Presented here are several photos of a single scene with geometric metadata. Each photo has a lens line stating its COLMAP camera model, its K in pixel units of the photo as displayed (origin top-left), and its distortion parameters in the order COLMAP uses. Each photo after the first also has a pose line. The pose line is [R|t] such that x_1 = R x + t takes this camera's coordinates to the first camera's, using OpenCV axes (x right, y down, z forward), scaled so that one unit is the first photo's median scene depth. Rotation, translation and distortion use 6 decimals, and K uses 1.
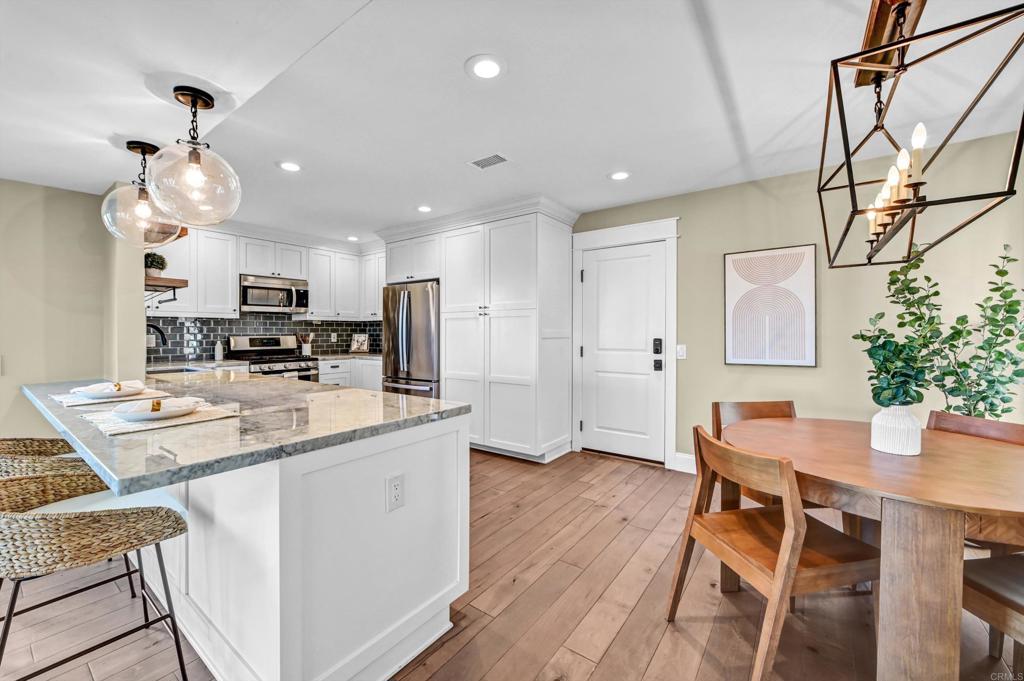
lens RADIAL K [[406.6, 0, 496.0], [0, 406.6, 344.6], [0, 0, 1]] dist [-0.009113, -0.000201]
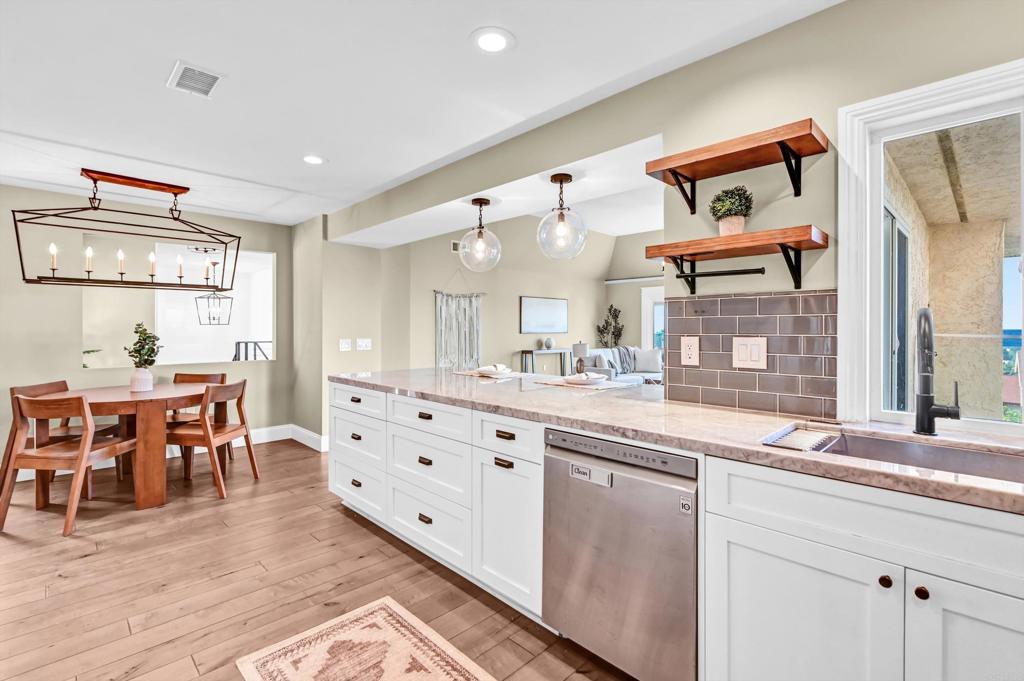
lens RADIAL K [[469.4, 0, 505.0], [0, 469.4, 327.9], [0, 0, 1]] dist [-0.007485, -0.000164]
pose [[-0.990300, 0.004016, 0.138889, -0.400953], [0.008143, 0.999542, 0.029154, -0.037595], [-0.138708, 0.030002, -0.989879, 1.067900]]
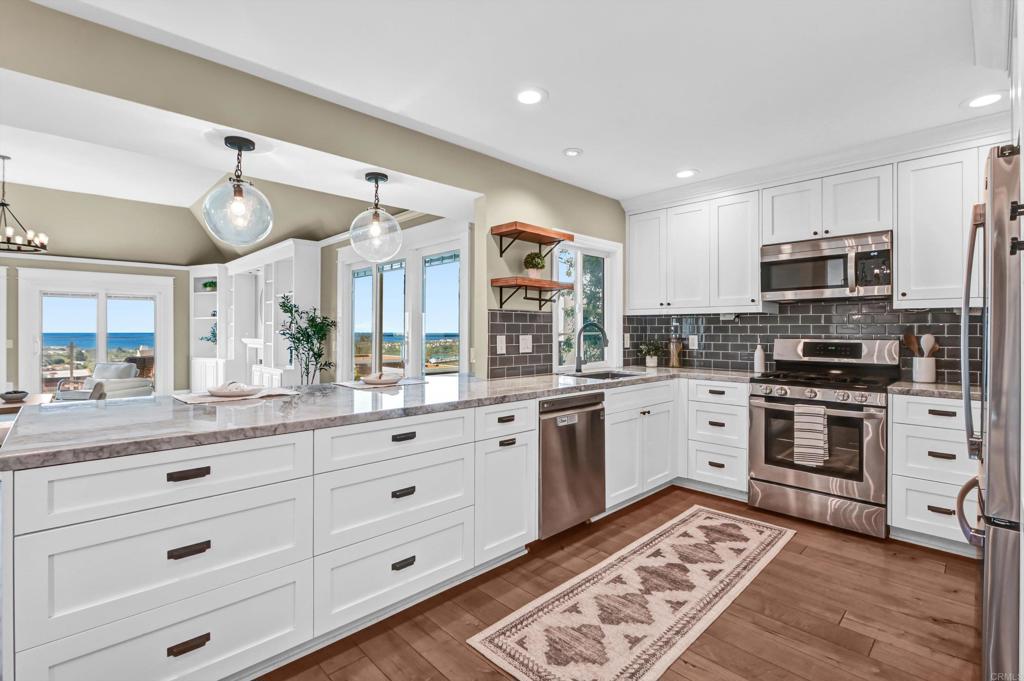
lens RADIAL K [[469.4, 0, 509.9], [0, 469.4, 332.3], [0, 0, 1]] dist [-0.007485, -0.000164]
pose [[-0.139752, 0.004919, -0.990174, 0.192380], [-0.030707, 0.999485, 0.009299, -0.026053], [0.989710, 0.031705, -0.139529, 0.700630]]
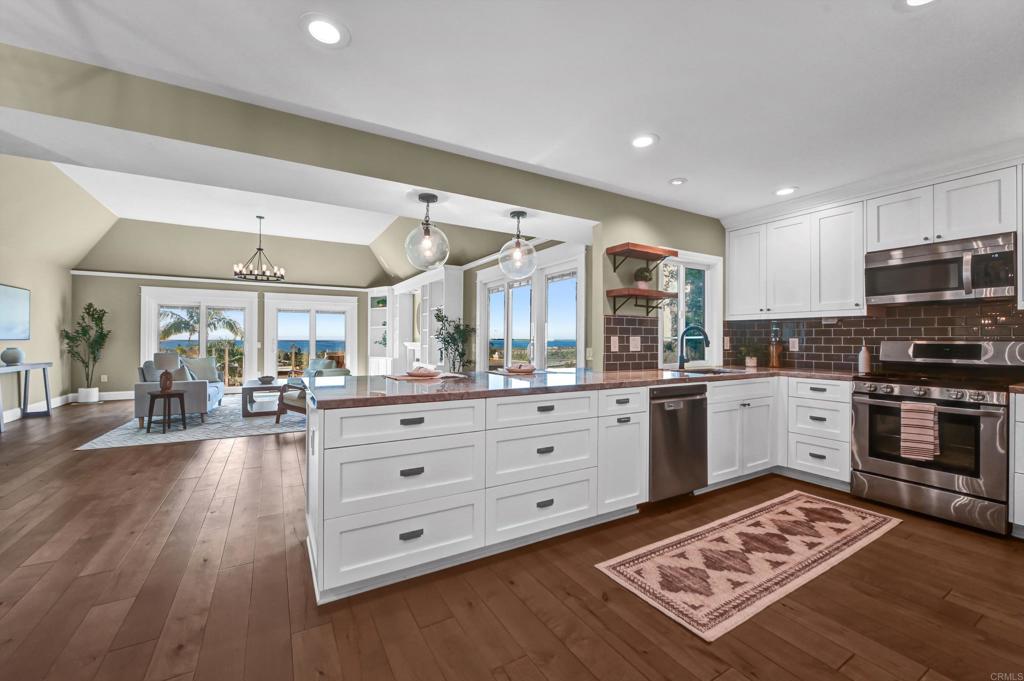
lens RADIAL K [[406.6, 0, 507.3], [0, 406.6, 339.0], [0, 0, 1]] dist [-0.009113, -0.000201]
pose [[-0.375849, -0.000881, -0.926680, 0.261624], [-0.031775, 0.999424, 0.011937, -0.011992], [0.926136, 0.033932, -0.375661, 0.686927]]
